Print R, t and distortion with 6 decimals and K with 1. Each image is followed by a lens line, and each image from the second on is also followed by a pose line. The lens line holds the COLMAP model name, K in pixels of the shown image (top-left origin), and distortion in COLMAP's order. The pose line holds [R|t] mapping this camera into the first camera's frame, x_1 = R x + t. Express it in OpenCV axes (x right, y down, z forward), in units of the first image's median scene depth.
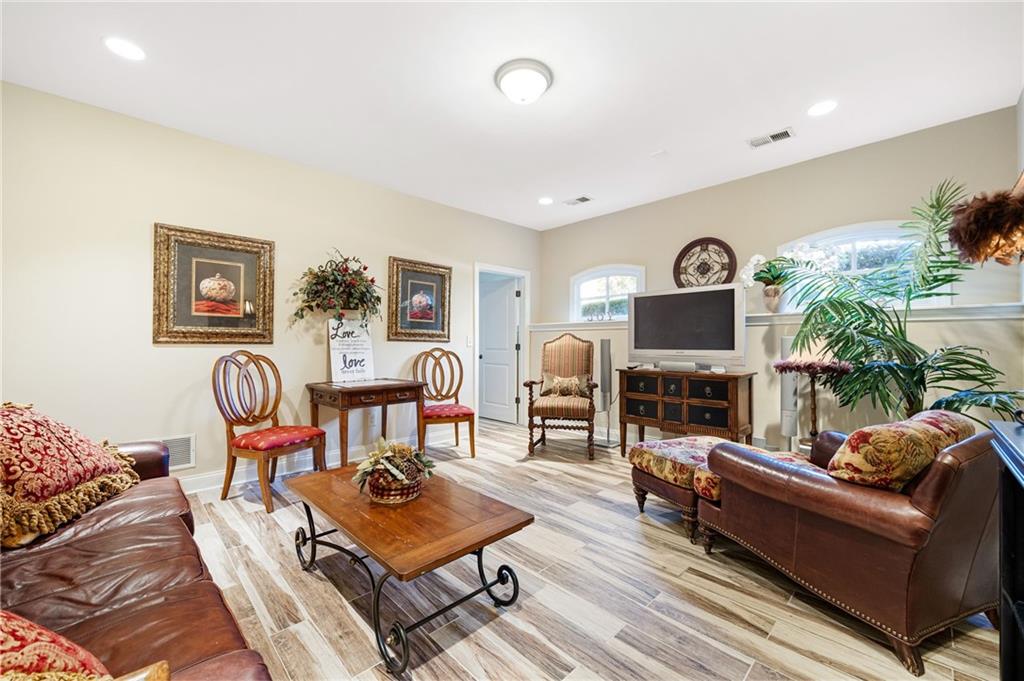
lens RADIAL K [[405.0, 0, 514.9], [0, 405.0, 344.7], [0, 0, 1]] dist [0.002221, 0.000117]
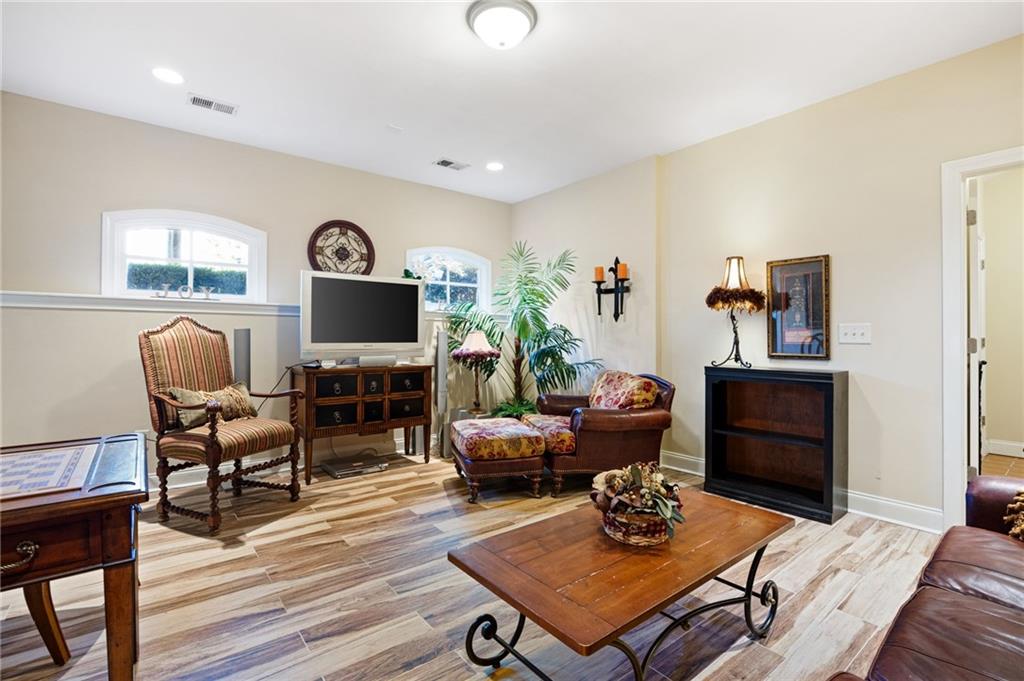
lens RADIAL K [[463.1, 0, 513.1], [0, 463.1, 335.7], [0, 0, 1]] dist [0.011994, 0.000011]
pose [[0.121817, 0.002294, 0.992550, -0.603413], [-0.003632, 0.999992, -0.001866, -0.002889], [-0.992546, -0.003377, 0.121825, 0.559434]]
